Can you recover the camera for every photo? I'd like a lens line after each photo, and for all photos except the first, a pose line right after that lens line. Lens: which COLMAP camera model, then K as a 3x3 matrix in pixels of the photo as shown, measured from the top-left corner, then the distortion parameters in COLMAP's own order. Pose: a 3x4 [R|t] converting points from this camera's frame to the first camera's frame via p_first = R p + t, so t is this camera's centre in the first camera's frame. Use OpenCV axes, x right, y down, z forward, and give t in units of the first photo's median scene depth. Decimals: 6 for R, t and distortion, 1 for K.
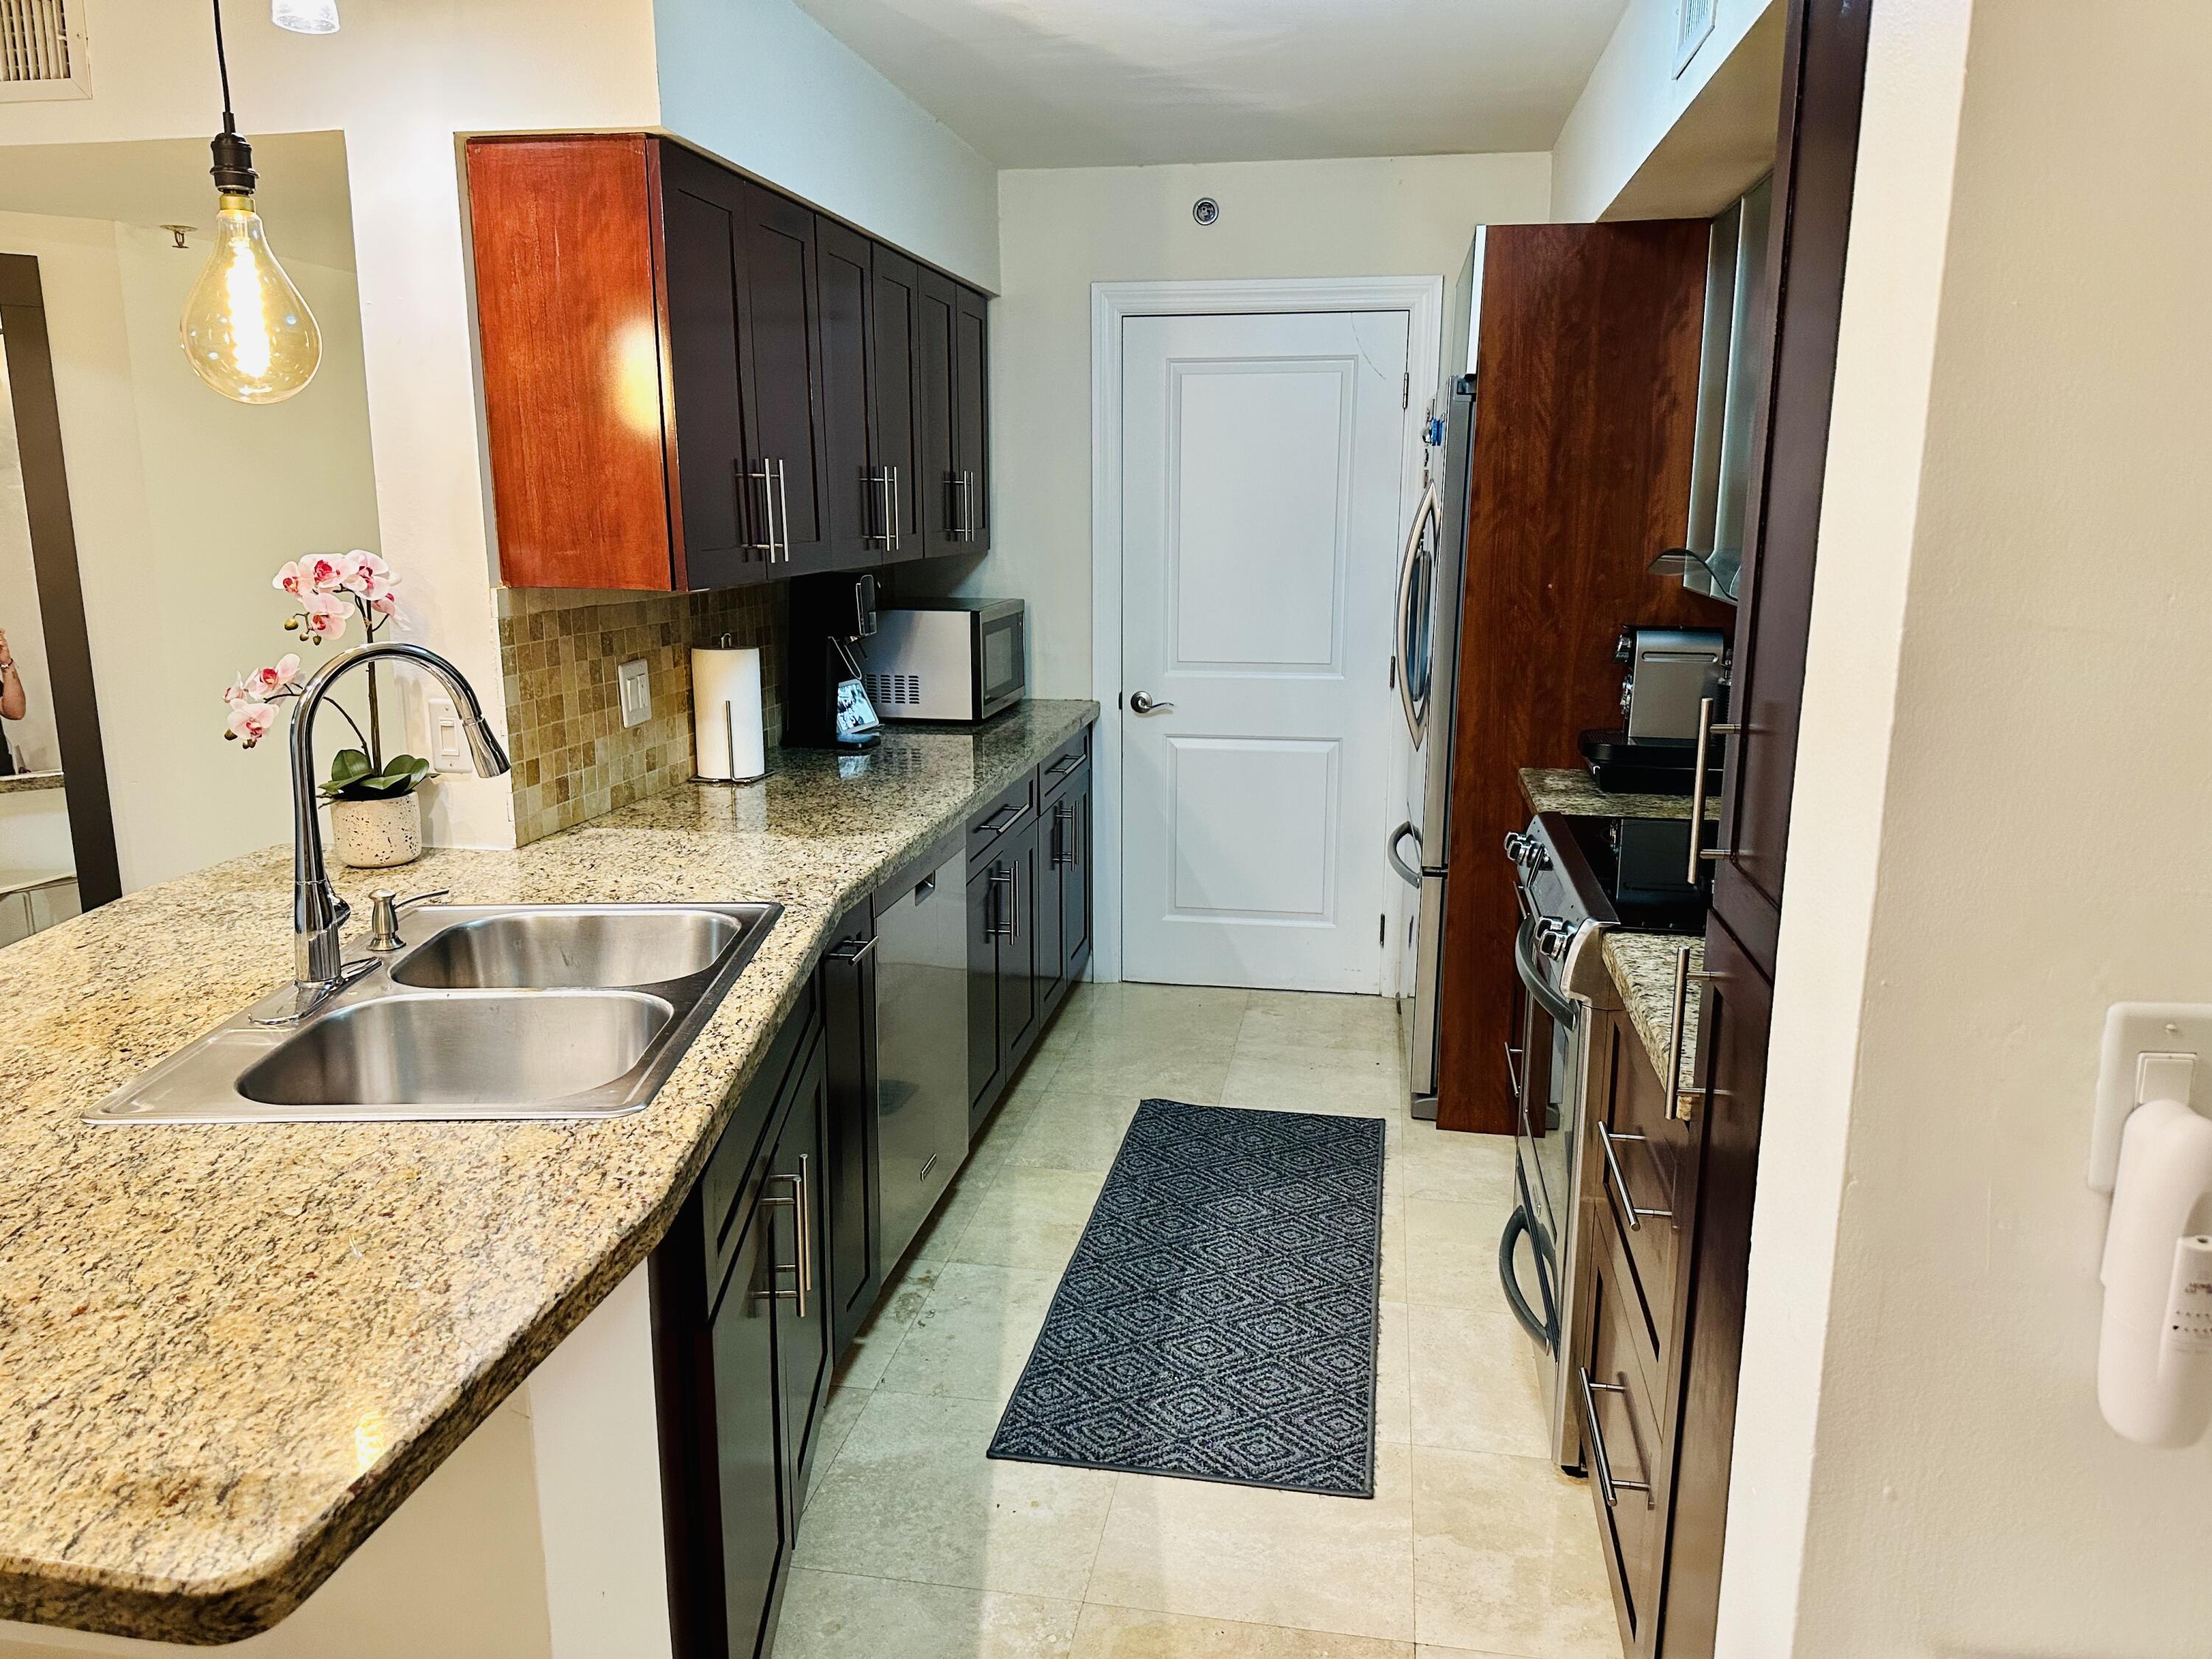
lens RADIAL K [[1557.4, 0, 1110.3], [0, 1557.4, 828.4], [0, 0, 1]] dist [0.061859, -0.077712]
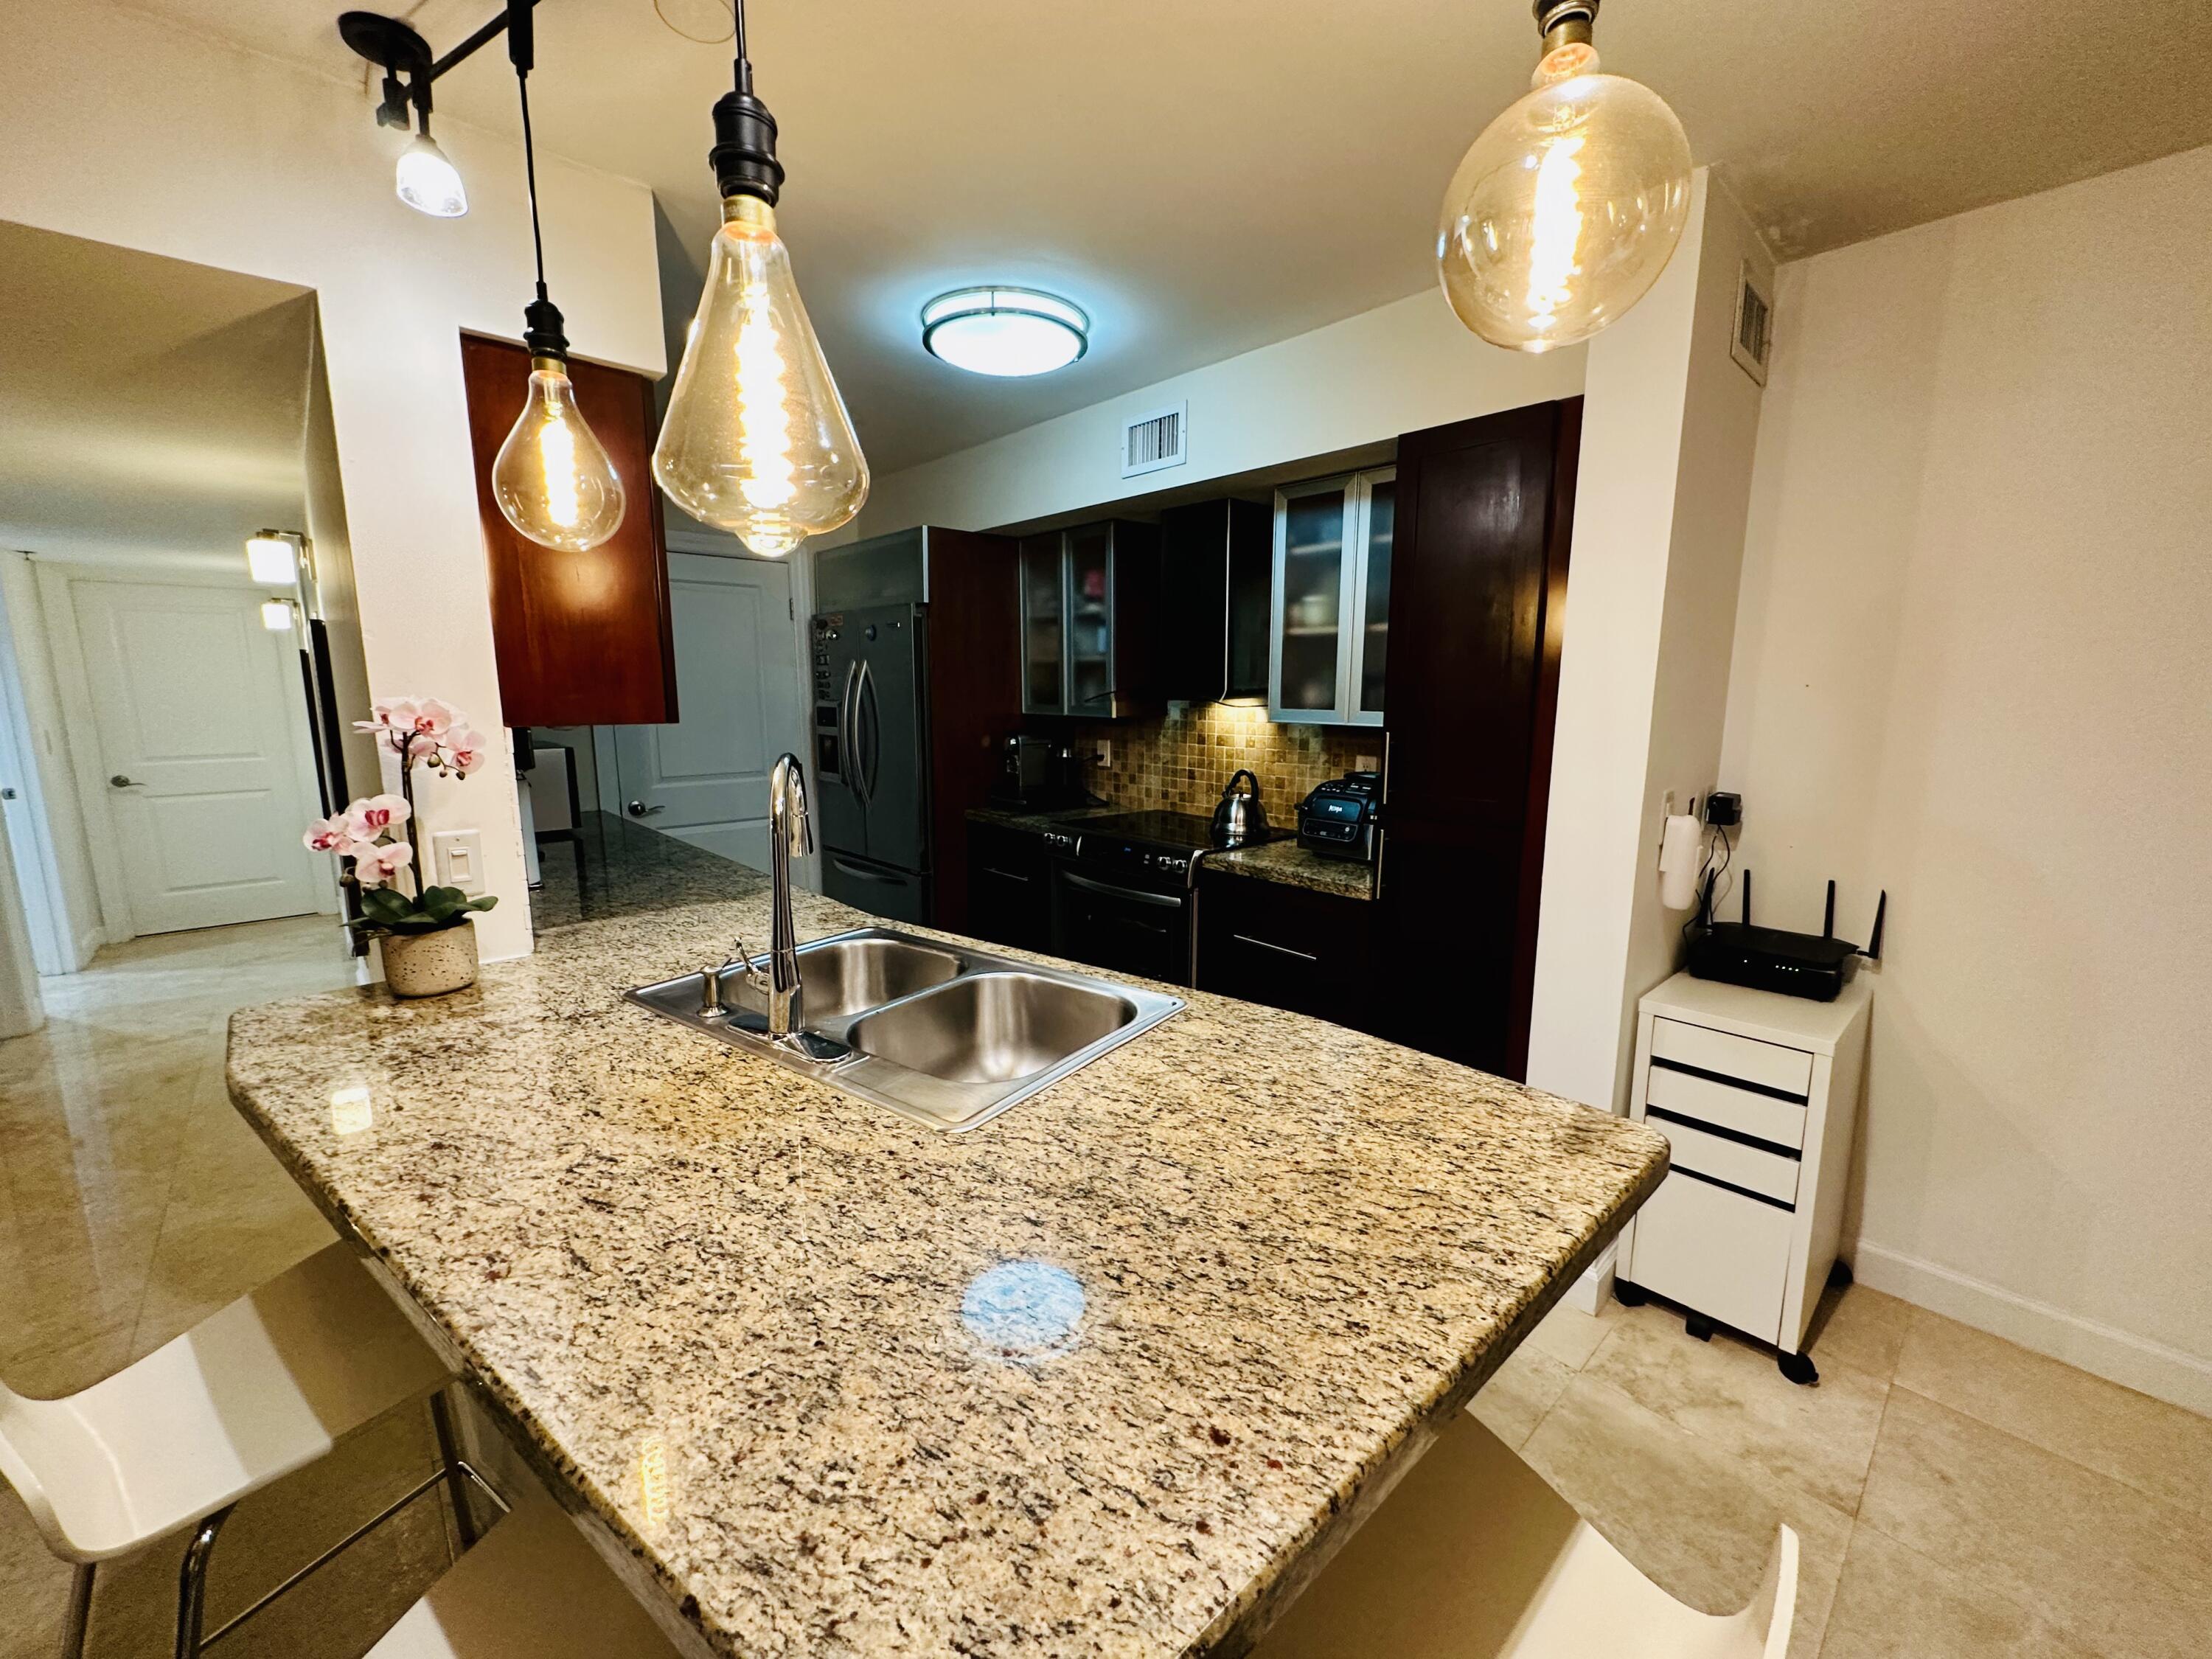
lens RADIAL K [[883.2, 0, 1108.2], [0, 883.2, 824.8], [0, 0, 1]] dist [0.002280, 0.000018]
pose [[0.613394, -0.124503, 0.779902, -0.590138], [0.166413, 0.985701, 0.026473, -0.025689], [-0.772045, 0.113547, 0.625342, 0.249782]]
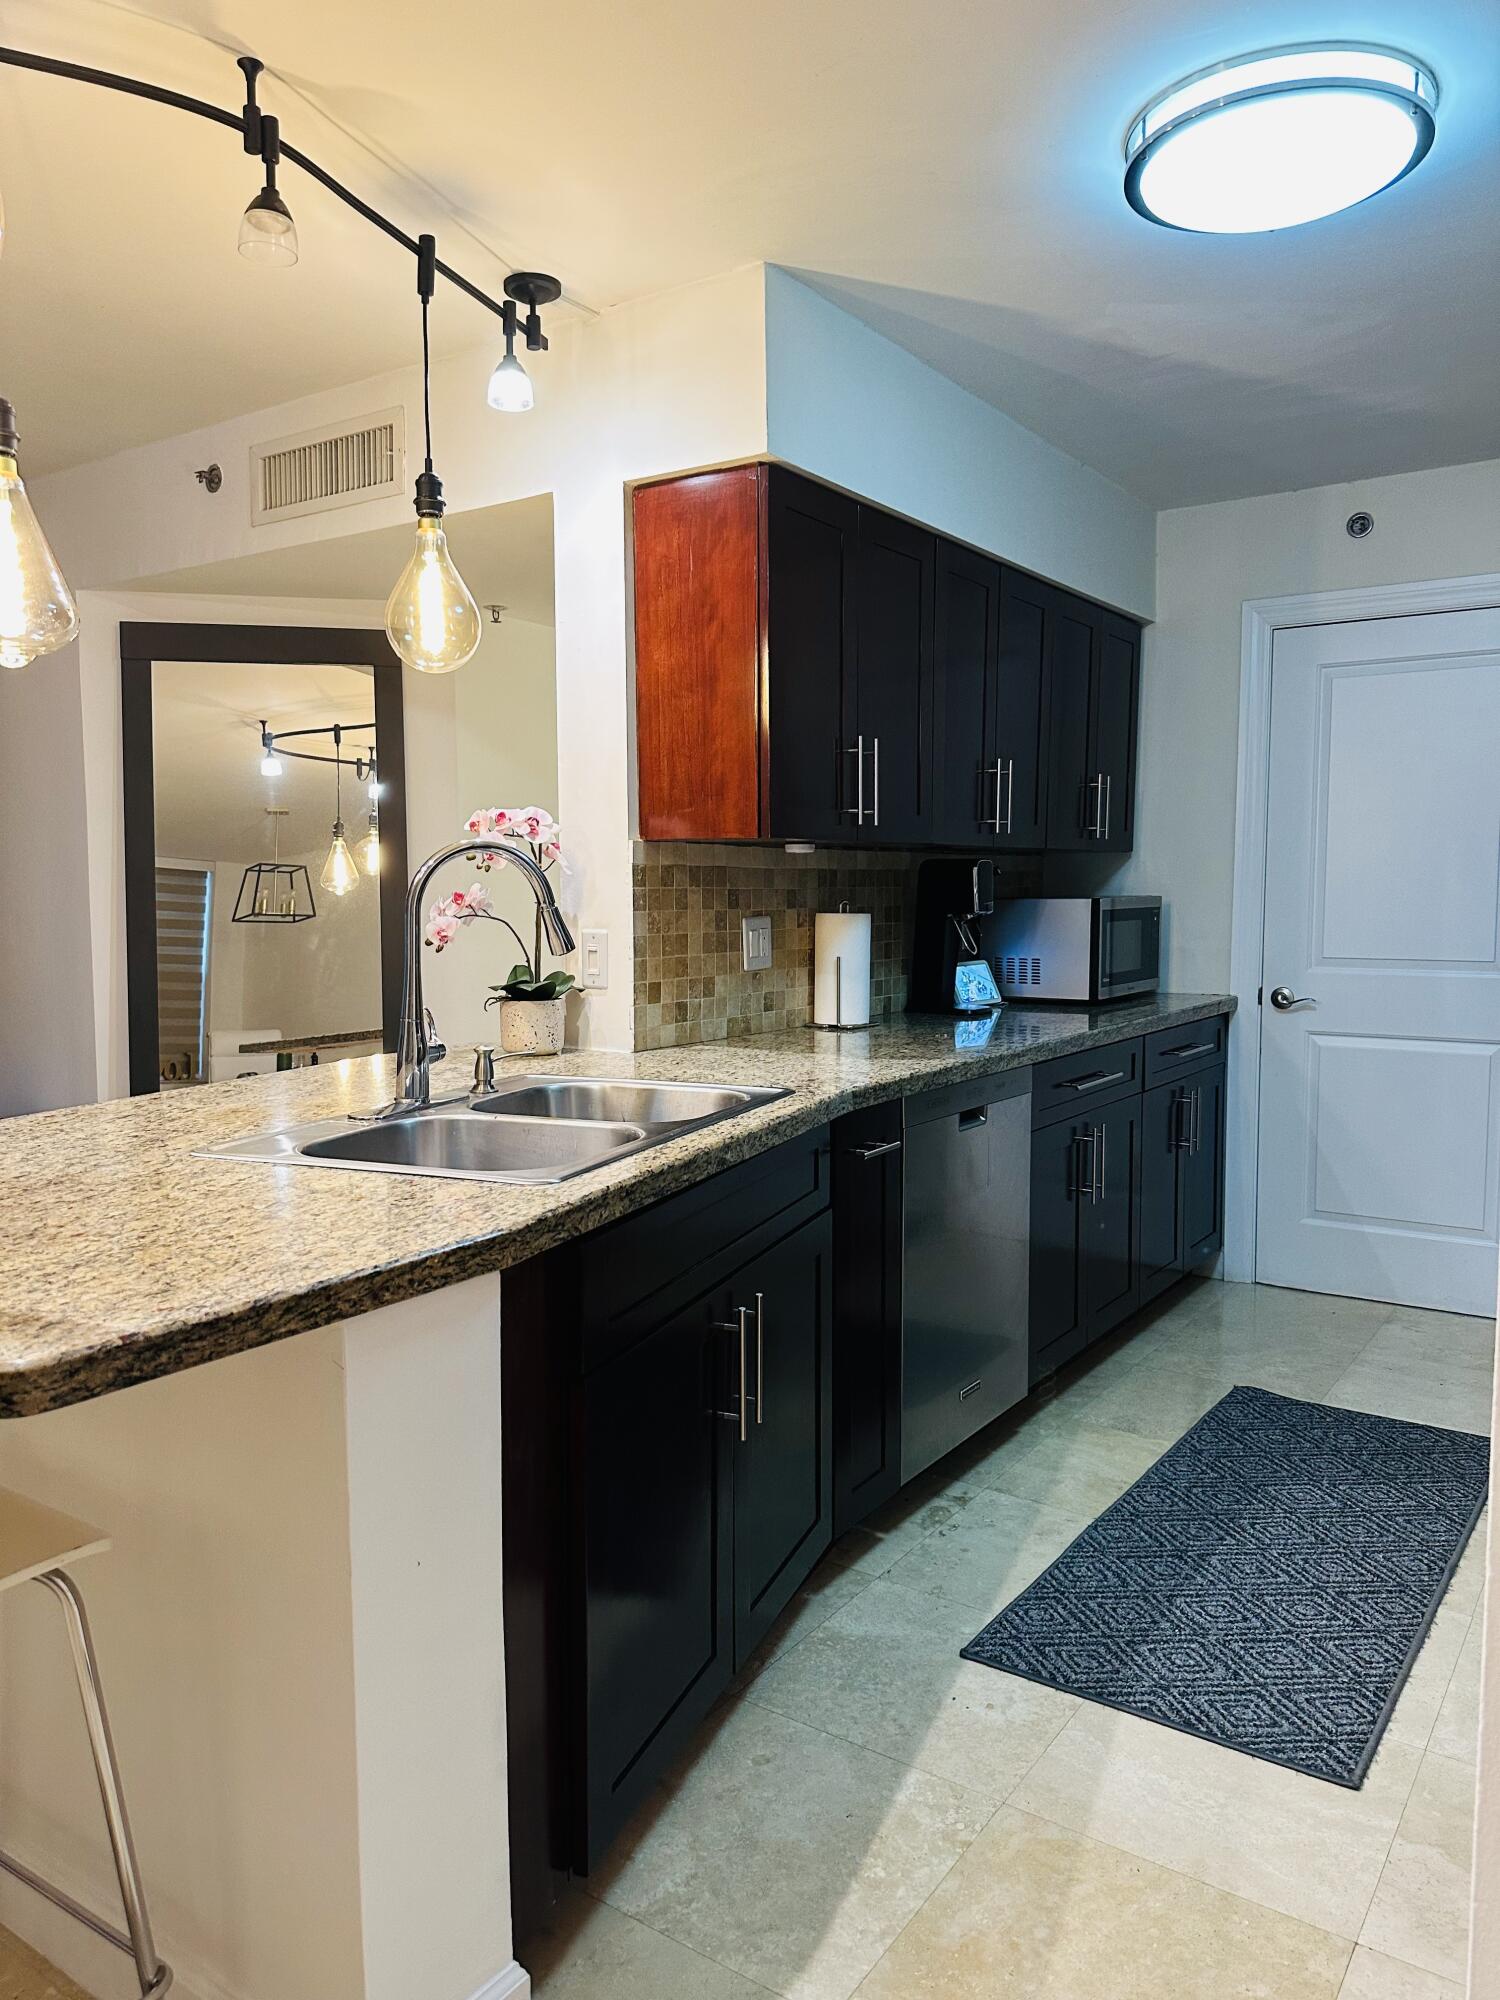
lens RADIAL K [[1408.2, 0, 746.5], [0, 1408.2, 1016.1], [0, 0, 1]] dist [0.061859, -0.077712]
pose [[0.903199, 0.031694, -0.428050, 0.161249], [-0.085806, 0.990472, -0.107715, 0.092217], [0.420558, 0.134017, 0.897313, 0.056328]]
